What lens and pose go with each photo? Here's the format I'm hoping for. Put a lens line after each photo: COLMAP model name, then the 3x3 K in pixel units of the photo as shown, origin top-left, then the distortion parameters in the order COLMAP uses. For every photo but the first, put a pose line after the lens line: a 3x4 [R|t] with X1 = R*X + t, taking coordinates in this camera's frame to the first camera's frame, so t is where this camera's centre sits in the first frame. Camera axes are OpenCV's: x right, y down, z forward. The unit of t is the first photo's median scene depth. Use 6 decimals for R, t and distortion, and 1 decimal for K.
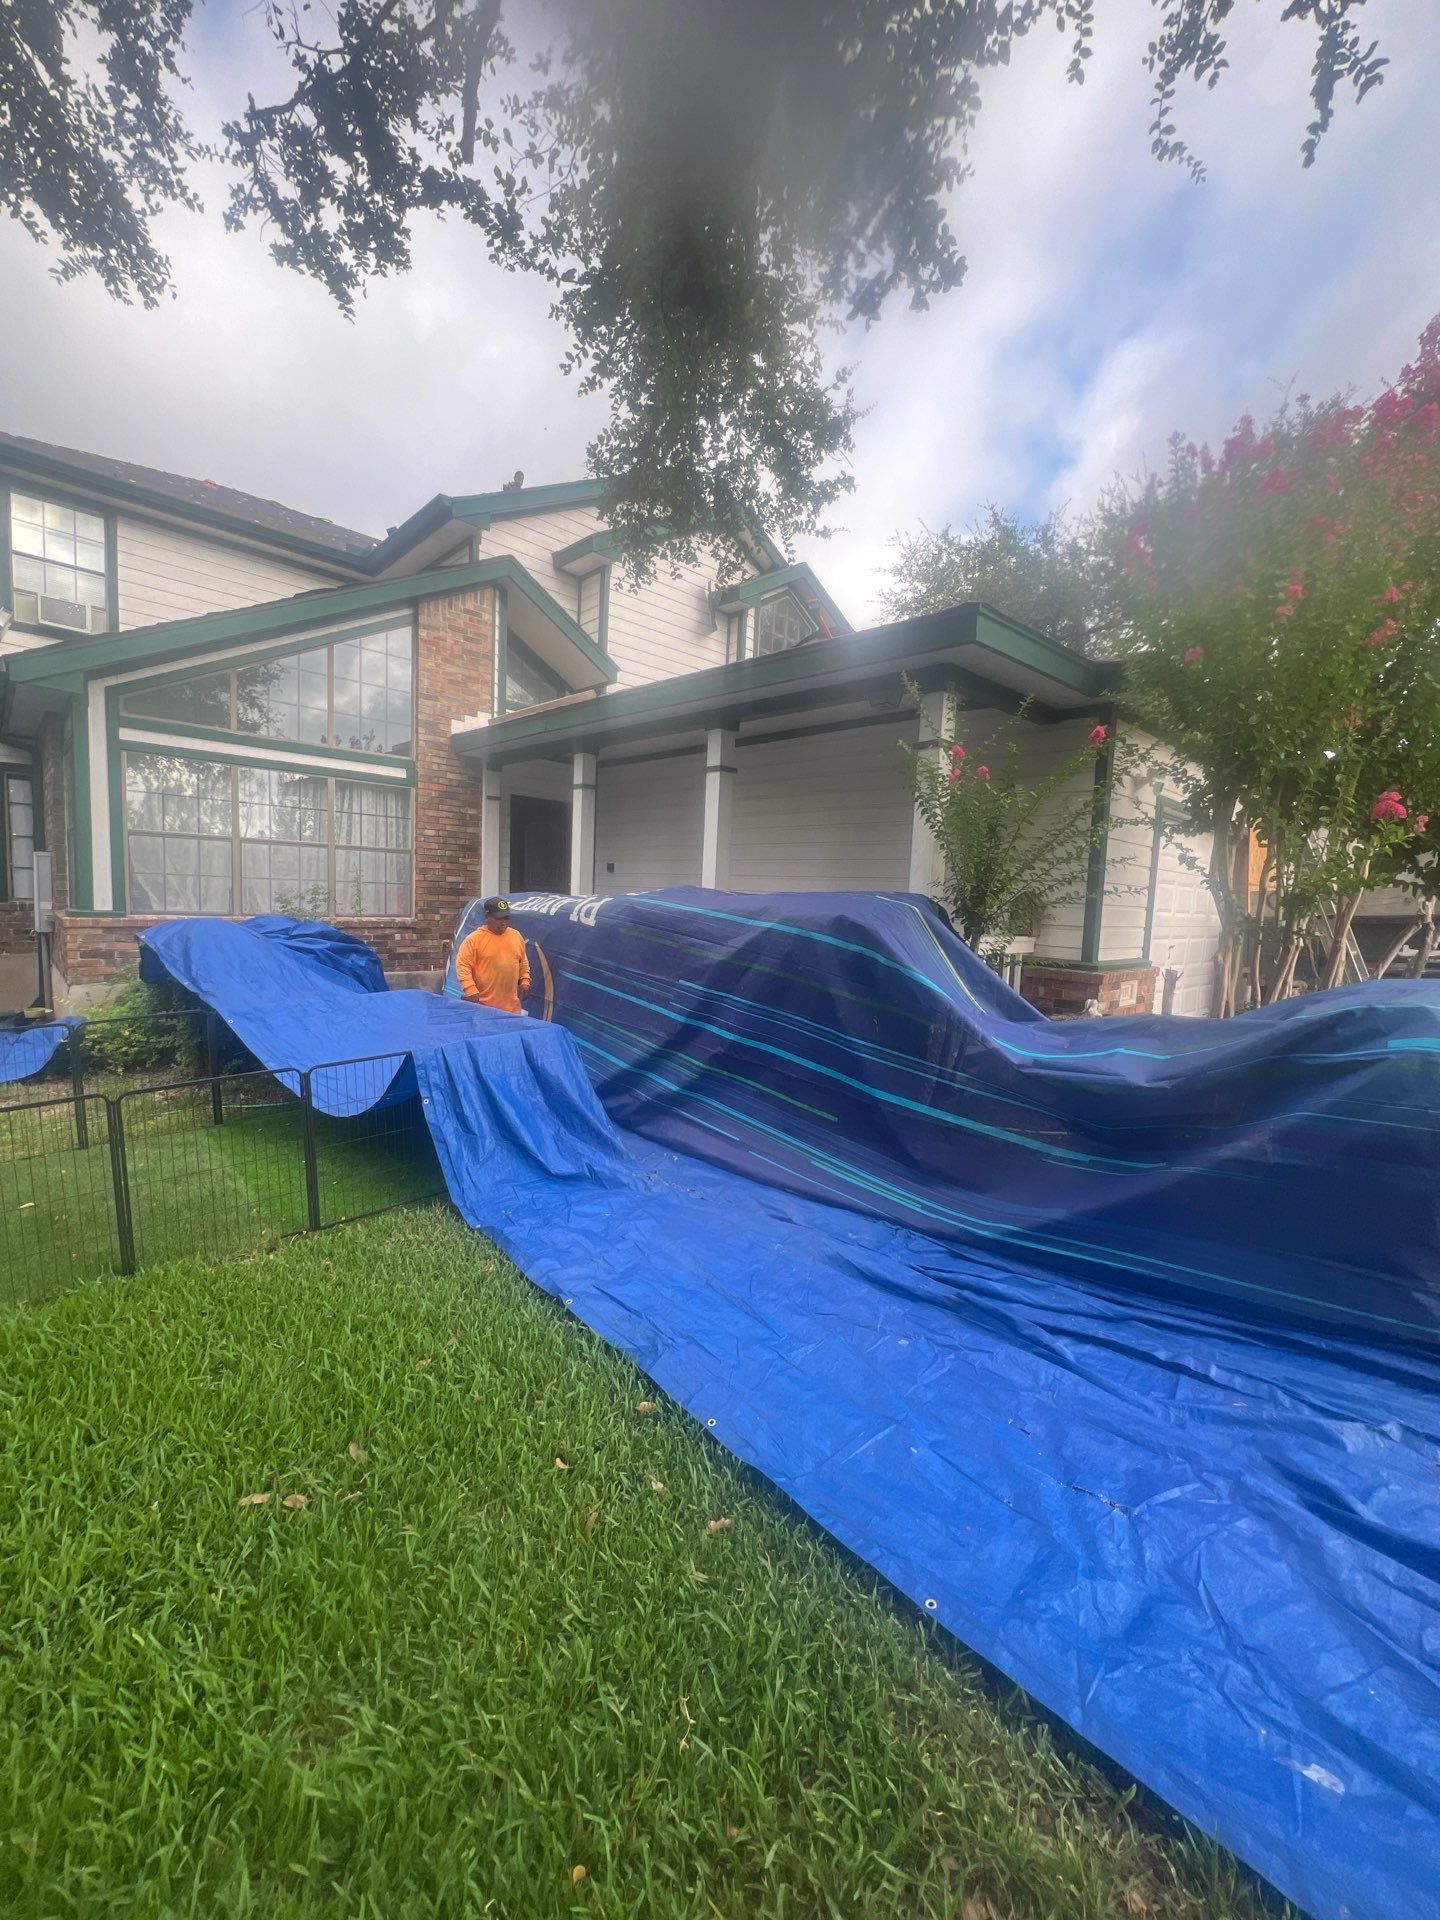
lens RADIAL K [[751.8, 0, 738.3], [0, 751.8, 962.0], [0, 0, 1]] dist [-0.002029, -0.000396]
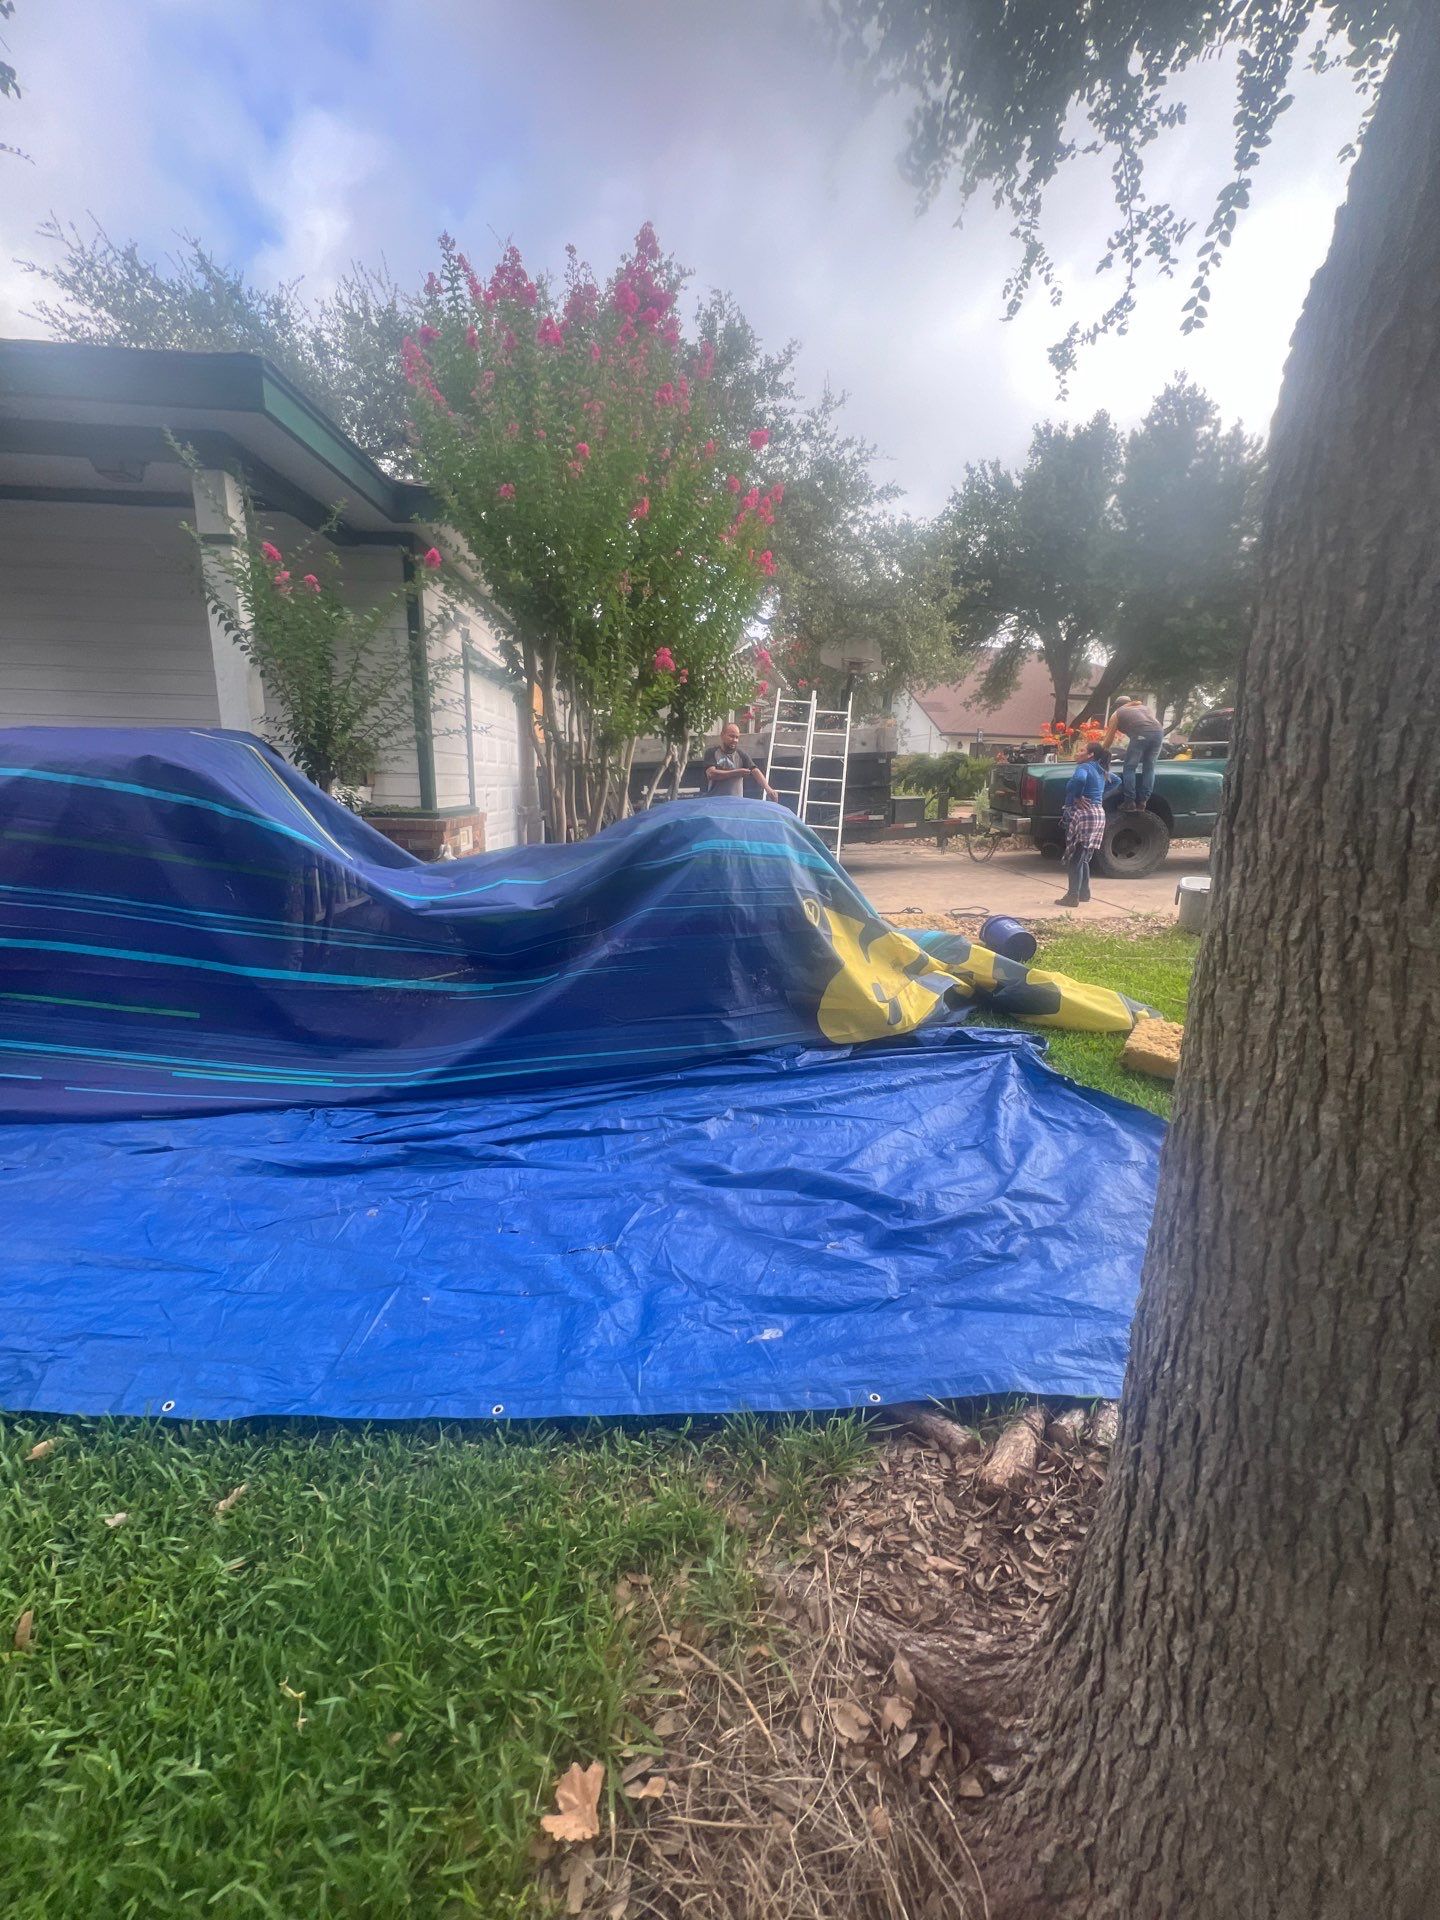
lens RADIAL K [[751.8, 0, 716.1], [0, 751.8, 949.9], [0, 0, 1]] dist [-0.002029, -0.000396]
pose [[0.665849, -0.191729, 0.721031, -0.082680], [0.067758, 0.977963, 0.197478, 0.024558], [-0.743003, -0.082635, 0.664167, 0.067900]]
